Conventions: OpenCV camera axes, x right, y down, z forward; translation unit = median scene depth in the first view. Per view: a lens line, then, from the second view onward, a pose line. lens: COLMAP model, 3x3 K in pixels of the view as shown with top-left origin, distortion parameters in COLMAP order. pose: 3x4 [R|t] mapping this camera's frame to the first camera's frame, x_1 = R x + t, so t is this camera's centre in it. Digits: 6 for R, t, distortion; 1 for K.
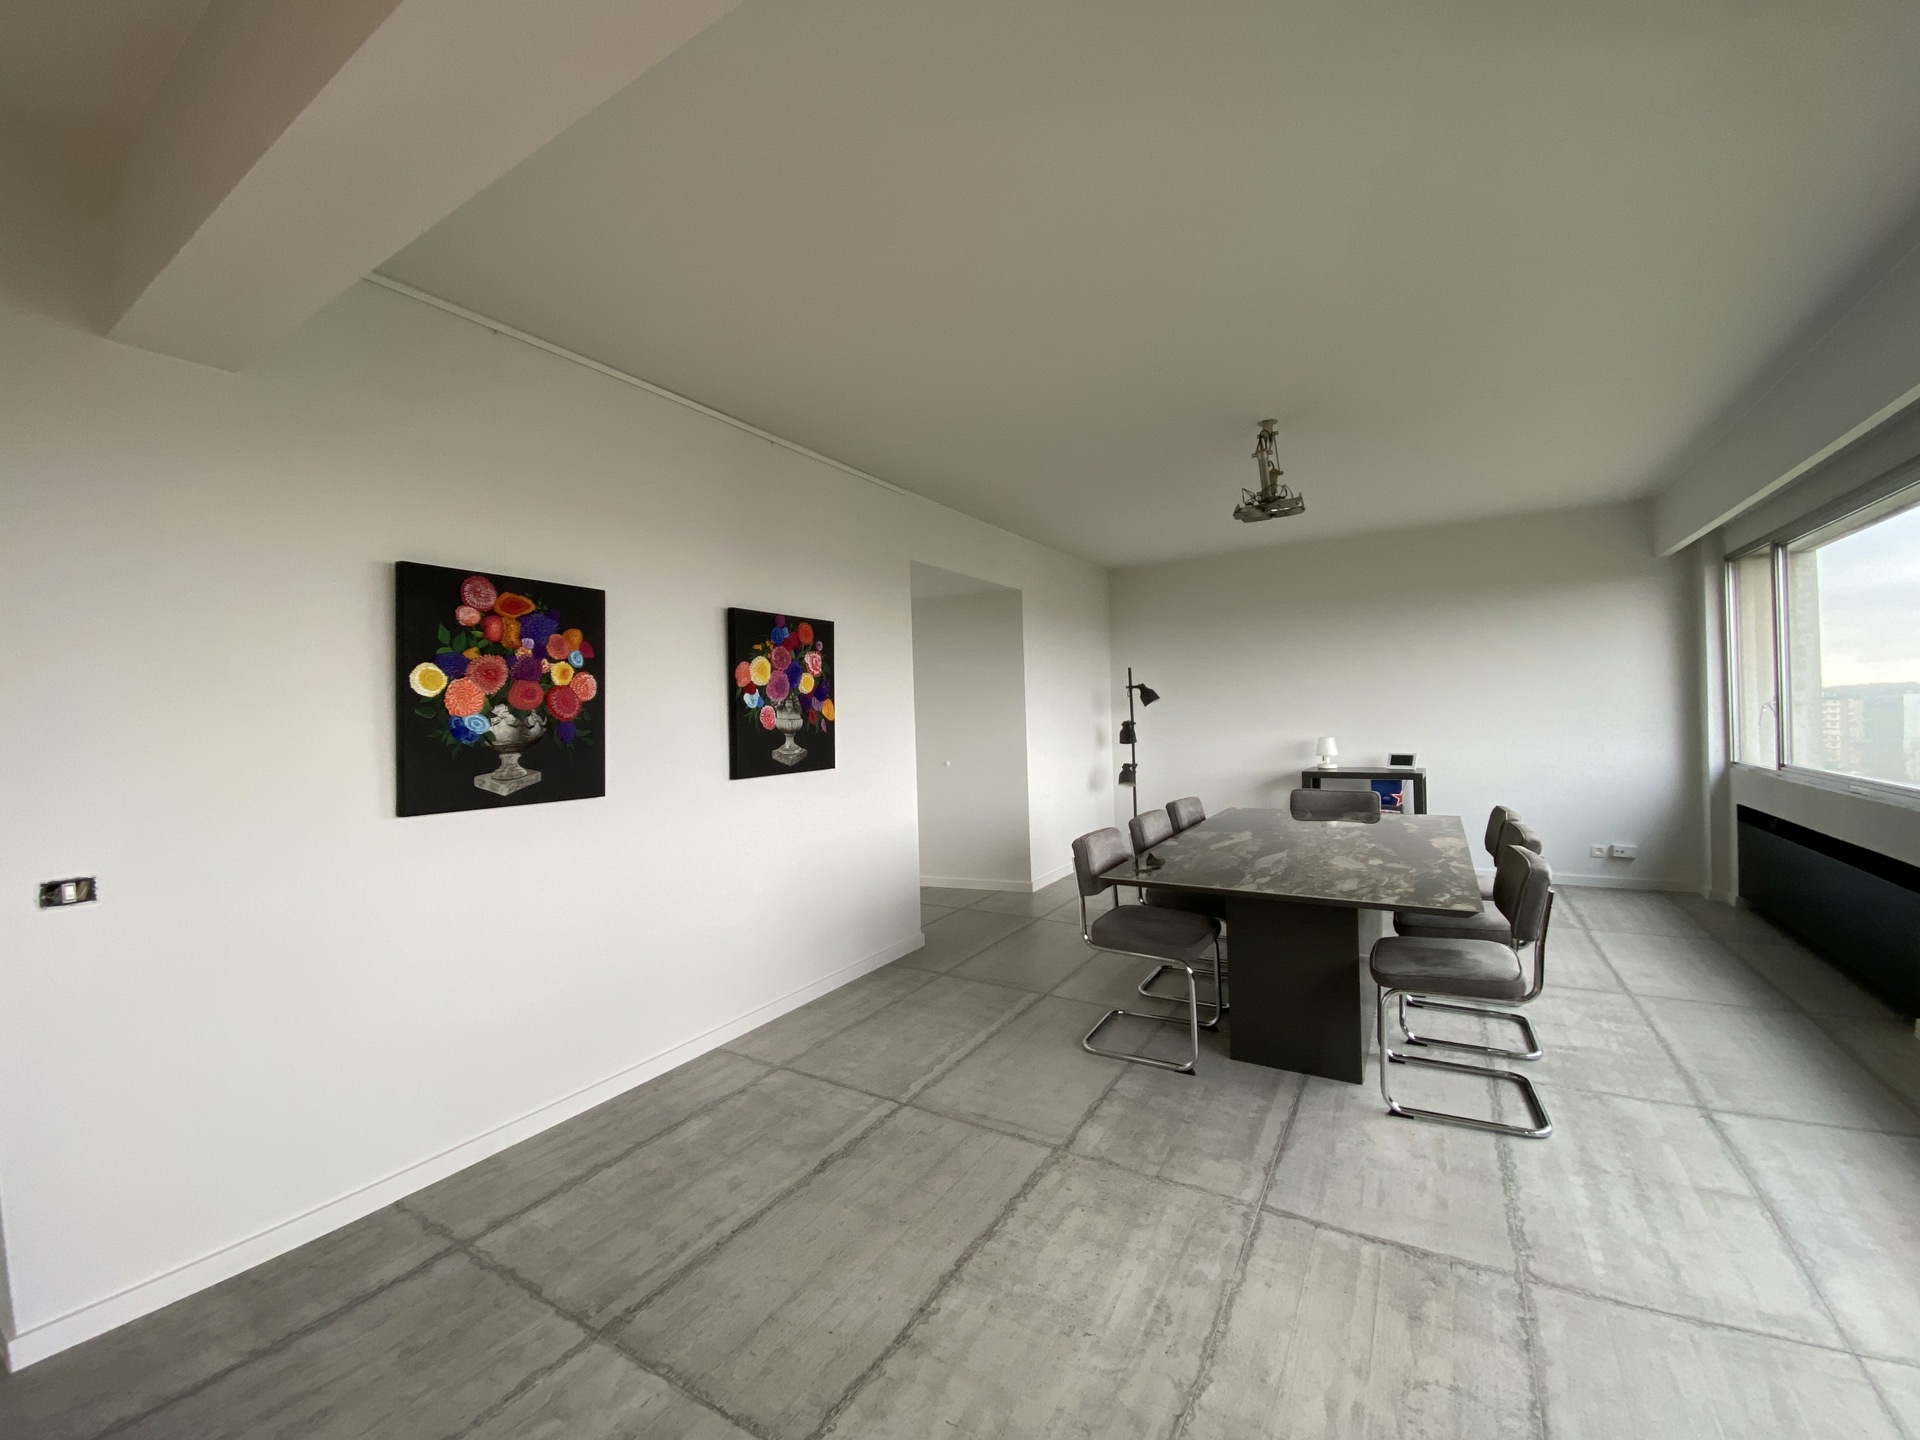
lens RADIAL K [[761.6, 0, 960.0], [0, 761.6, 720.0], [0, 0, 1]] dist [0.026356, -0.023623]
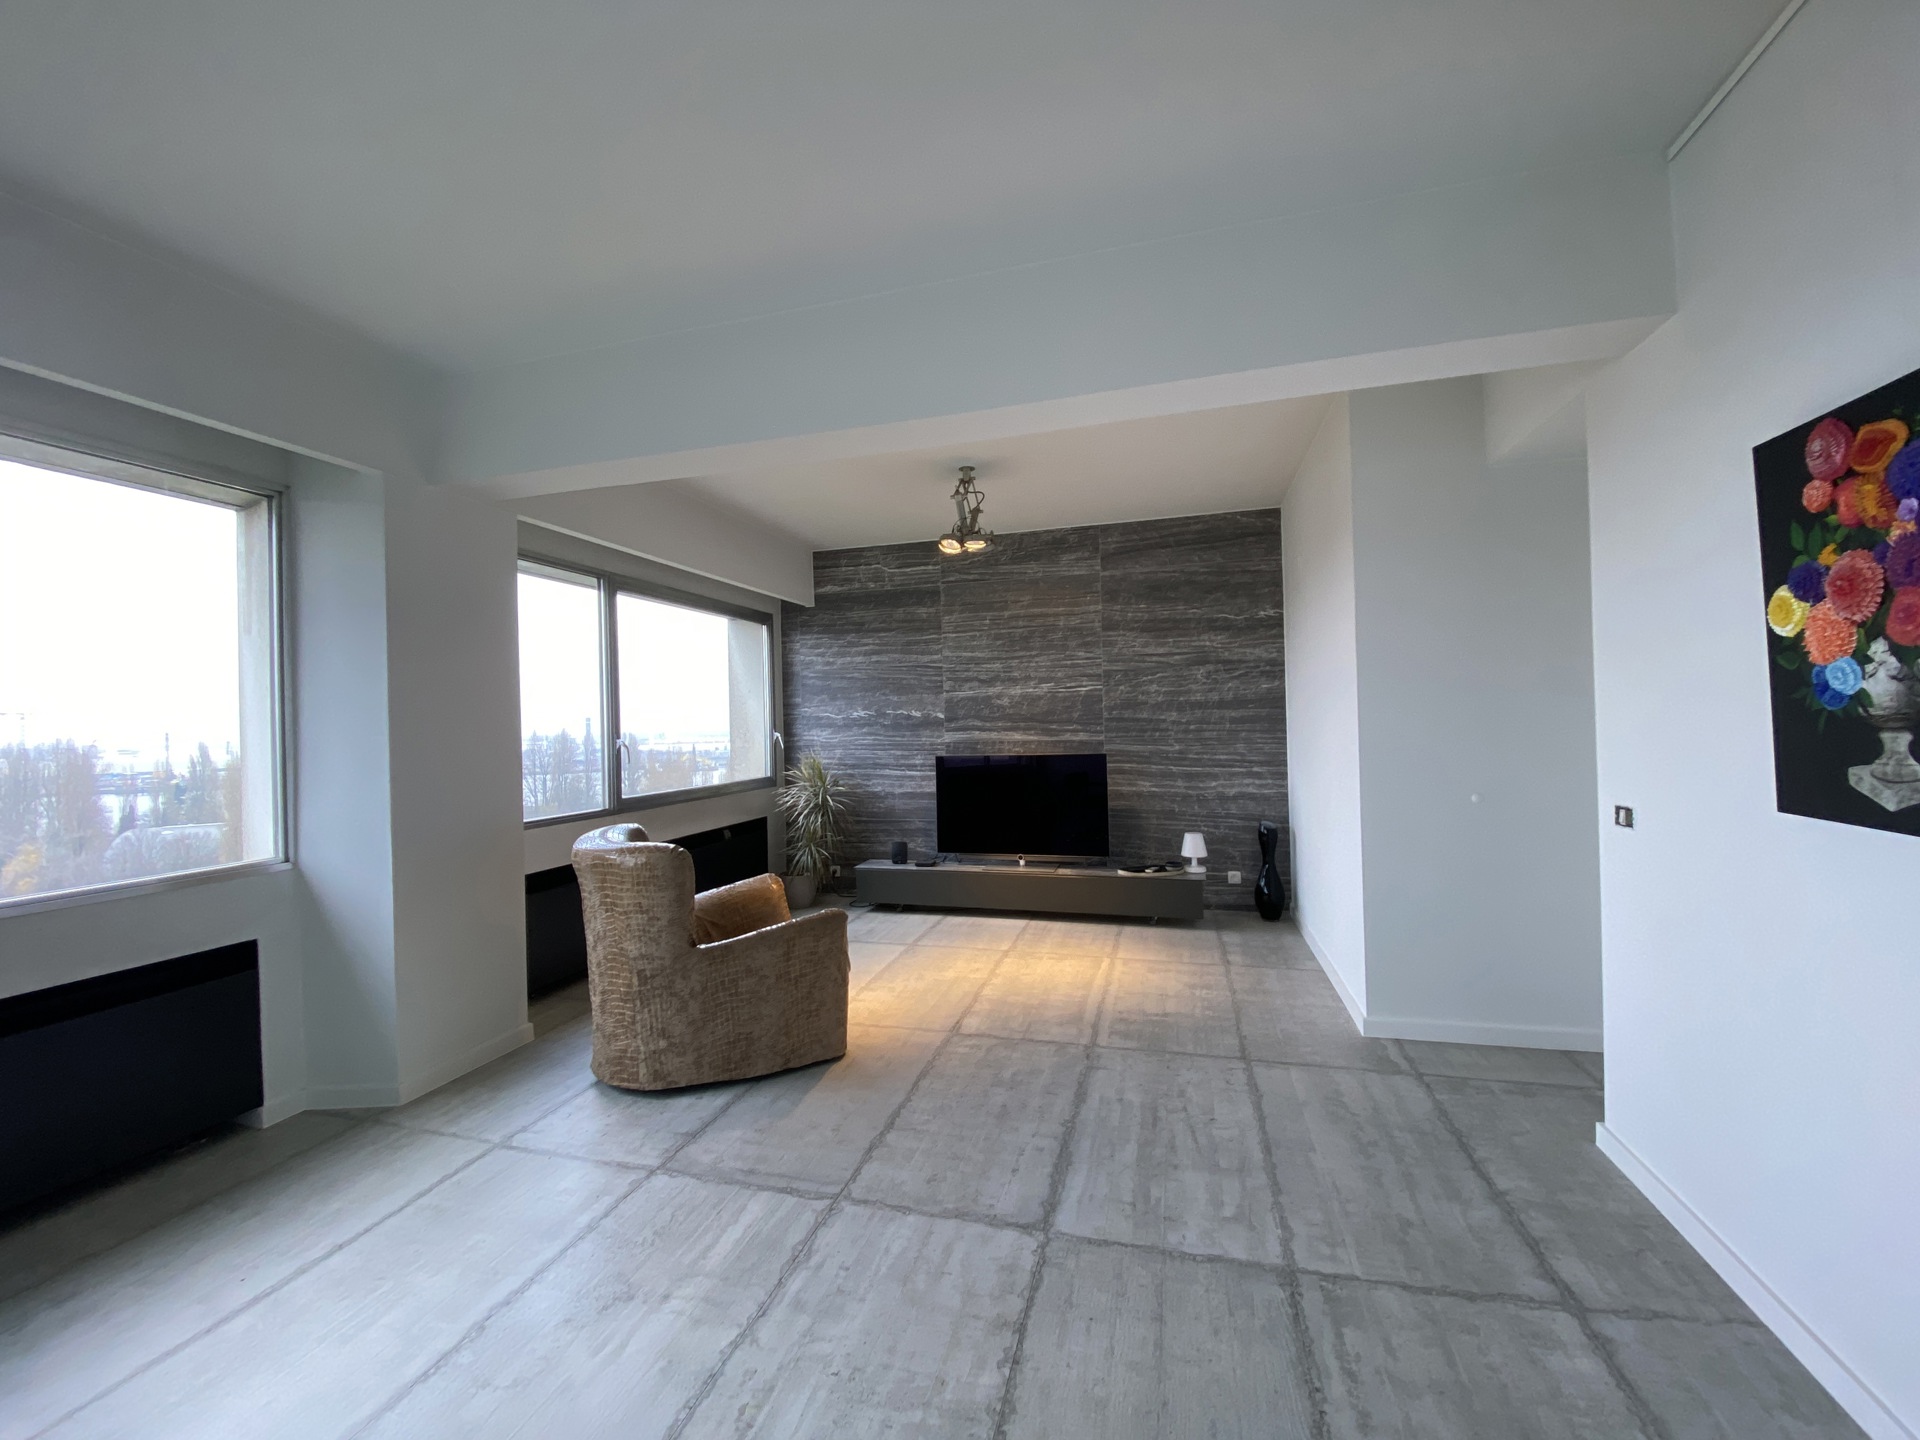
lens RADIAL K [[761.6, 0, 960.0], [0, 761.6, 720.0], [0, 0, 1]] dist [0.026356, -0.023623]
pose [[-0.960695, 0.054443, -0.272216, 0.158613], [0.054960, 0.998472, 0.005730, -0.001770], [0.272112, -0.009457, -0.962219, 1.340582]]
